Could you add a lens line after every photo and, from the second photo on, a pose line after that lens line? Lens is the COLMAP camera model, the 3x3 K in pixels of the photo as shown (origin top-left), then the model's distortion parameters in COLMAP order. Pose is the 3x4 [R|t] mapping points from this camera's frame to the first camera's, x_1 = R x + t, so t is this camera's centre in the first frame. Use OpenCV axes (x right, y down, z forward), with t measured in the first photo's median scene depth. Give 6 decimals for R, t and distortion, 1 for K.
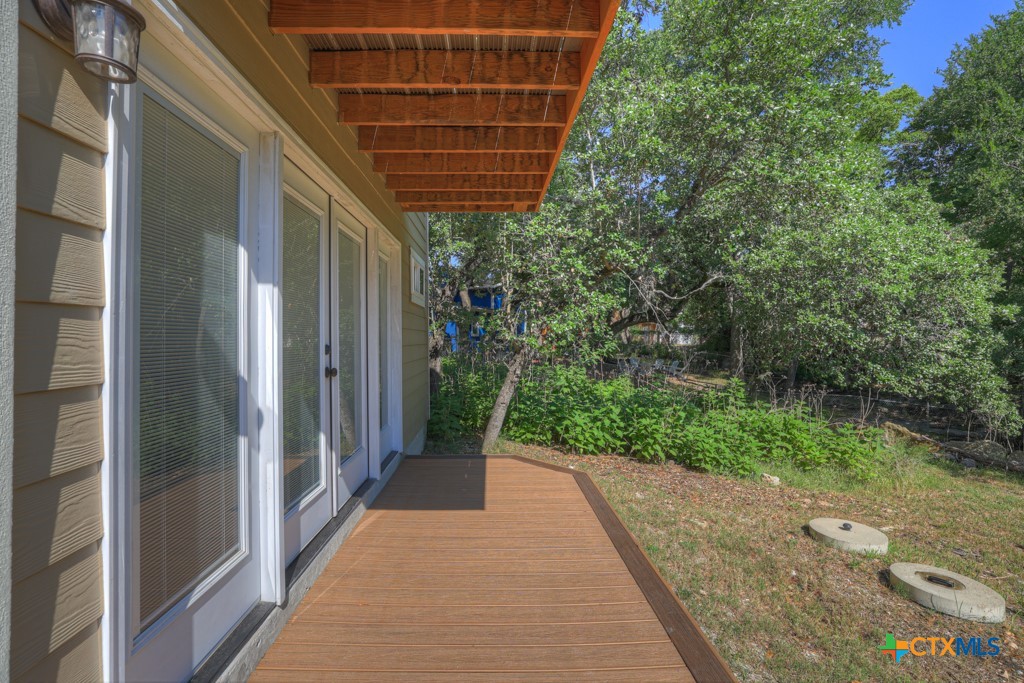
lens RADIAL K [[435.8, 0, 509.4], [0, 435.8, 339.2], [0, 0, 1]] dist [-0.024777, -0.000780]
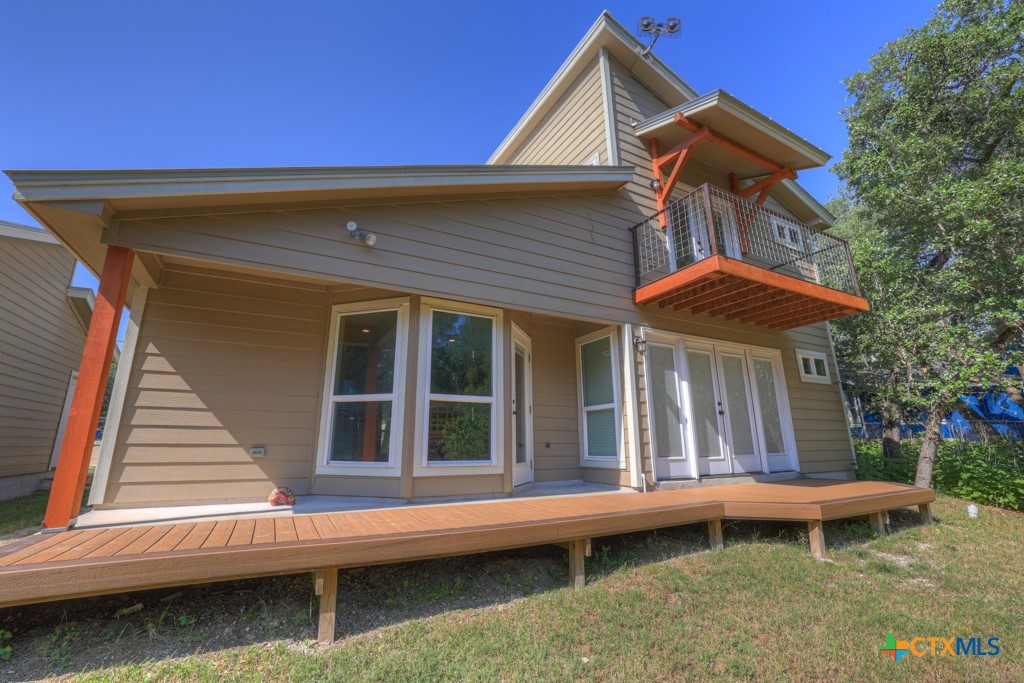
lens RADIAL K [[435.8, 0, 511.6], [0, 435.8, 337.2], [0, 0, 1]] dist [-0.024777, -0.000780]
pose [[0.449451, -0.222239, -0.865219, 1.972293], [0.007471, 0.969460, -0.245134, 0.386350], [0.893274, 0.103712, 0.437386, -1.859151]]
